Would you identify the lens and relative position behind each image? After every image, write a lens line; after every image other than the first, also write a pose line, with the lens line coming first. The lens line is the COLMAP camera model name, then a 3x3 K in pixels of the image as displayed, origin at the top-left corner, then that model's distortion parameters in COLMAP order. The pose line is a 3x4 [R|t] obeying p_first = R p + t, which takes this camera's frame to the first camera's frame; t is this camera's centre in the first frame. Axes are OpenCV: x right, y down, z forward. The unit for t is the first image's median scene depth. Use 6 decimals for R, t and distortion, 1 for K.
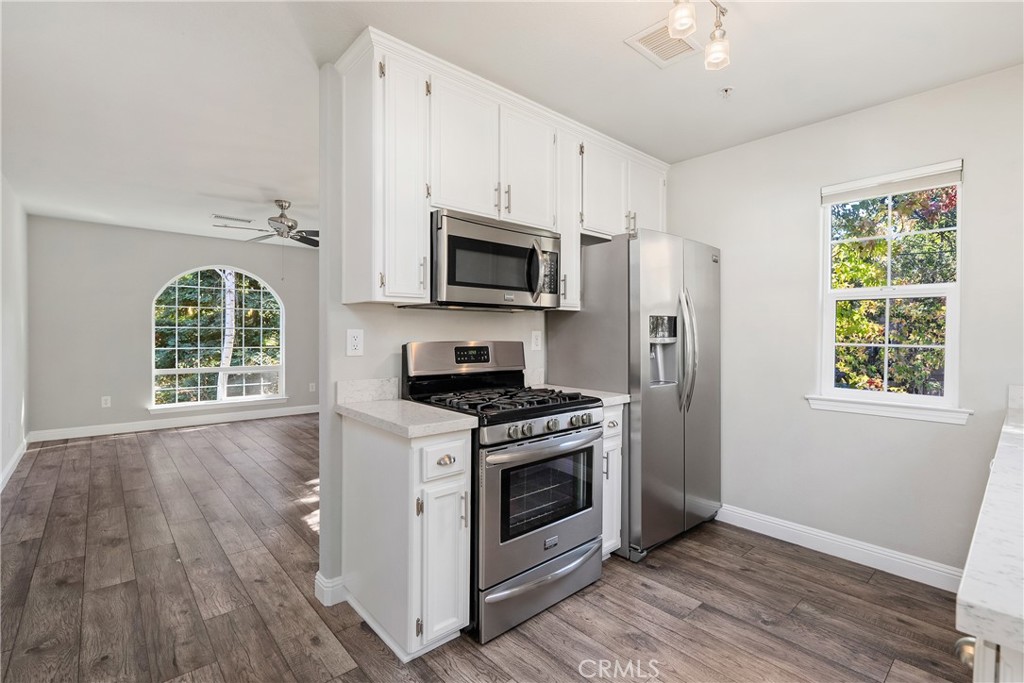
lens RADIAL K [[468.6, 0, 516.6], [0, 468.6, 338.0], [0, 0, 1]] dist [-0.000152, 0.000318]
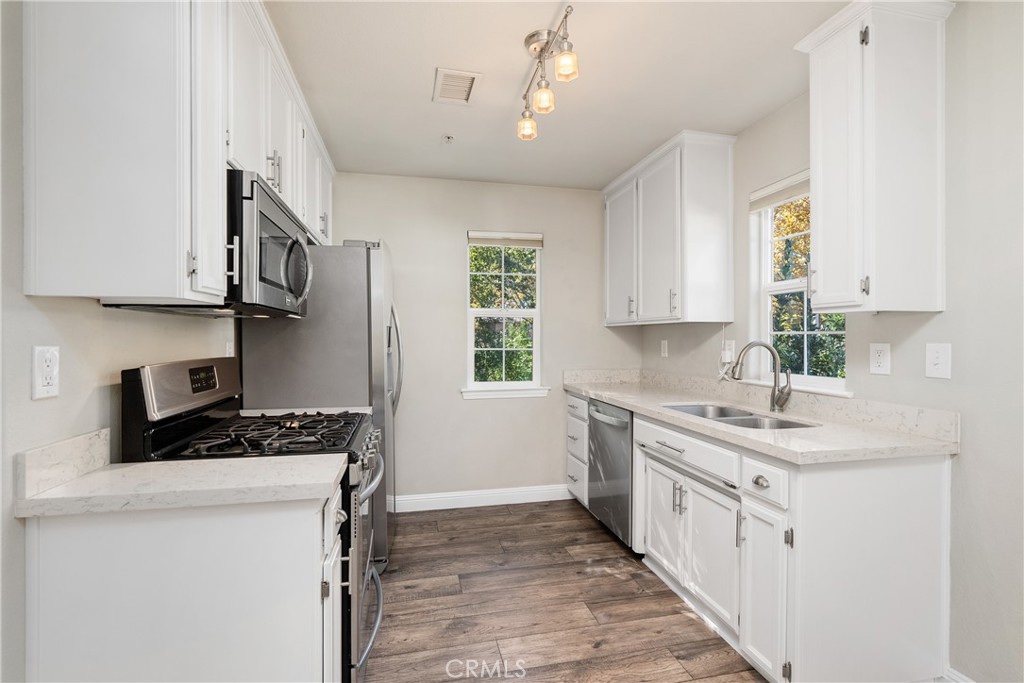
lens RADIAL K [[468.6, 0, 516.6], [0, 468.6, 338.0], [0, 0, 1]] dist [-0.000152, 0.000318]
pose [[0.487019, -0.004873, 0.873378, -0.526541], [0.011788, 0.999930, -0.000995, -0.019931], [-0.873312, 0.010780, 0.487042, 0.288722]]
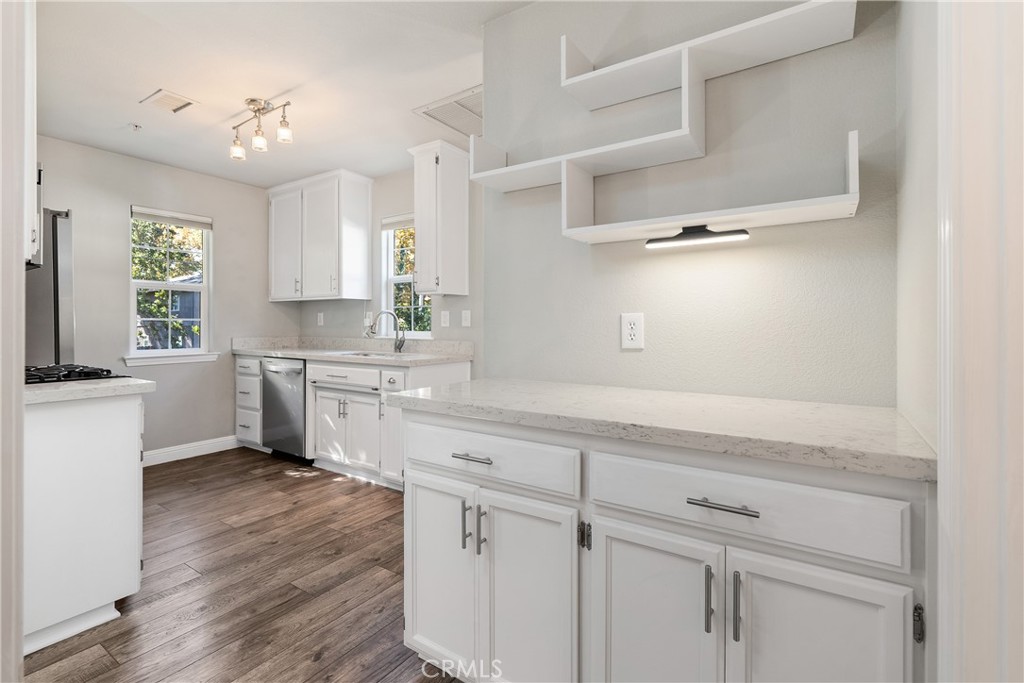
lens RADIAL K [[465.5, 0, 507.5], [0, 465.5, 324.2], [0, 0, 1]] dist [-0.002243, -0.000128]
pose [[-0.242659, -0.006269, 0.970091, -1.134379], [0.008523, 0.999927, 0.008594, 0.031378], [-0.970074, 0.010354, -0.242588, 0.314822]]
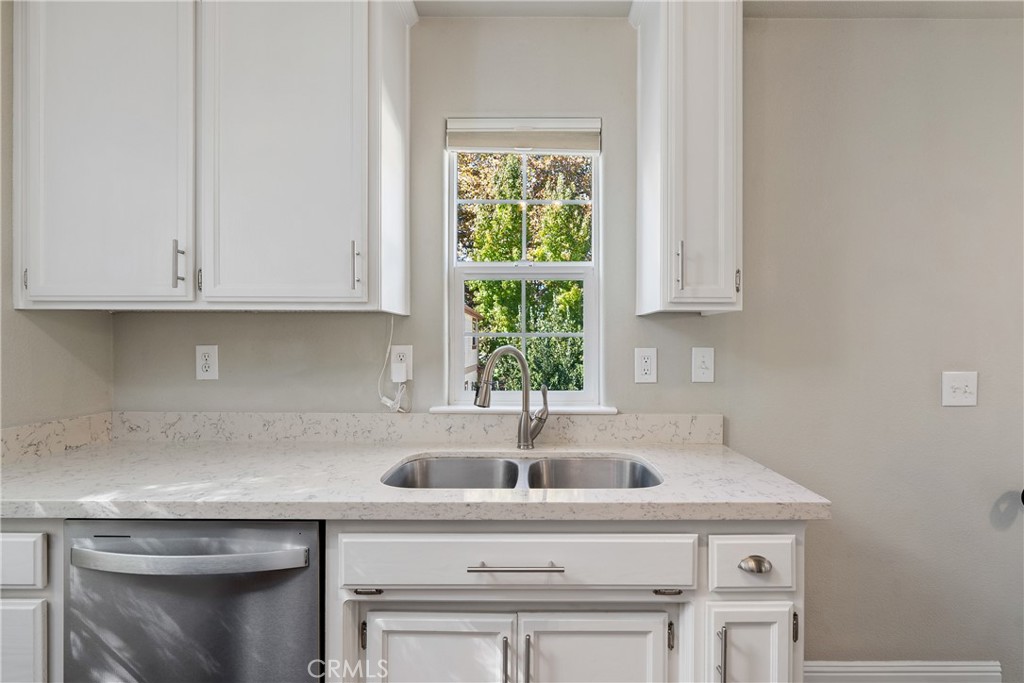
lens RADIAL K [[483.1, 0, 512.0], [0, 483.1, 341.5], [0, 0, 1]] dist [-0.000645, -0.000074]
pose [[-0.733878, -0.005191, 0.679262, 0.172417], [0.001958, 0.999950, 0.009758, -0.021853], [-0.679279, 0.008492, -0.733831, 0.851082]]
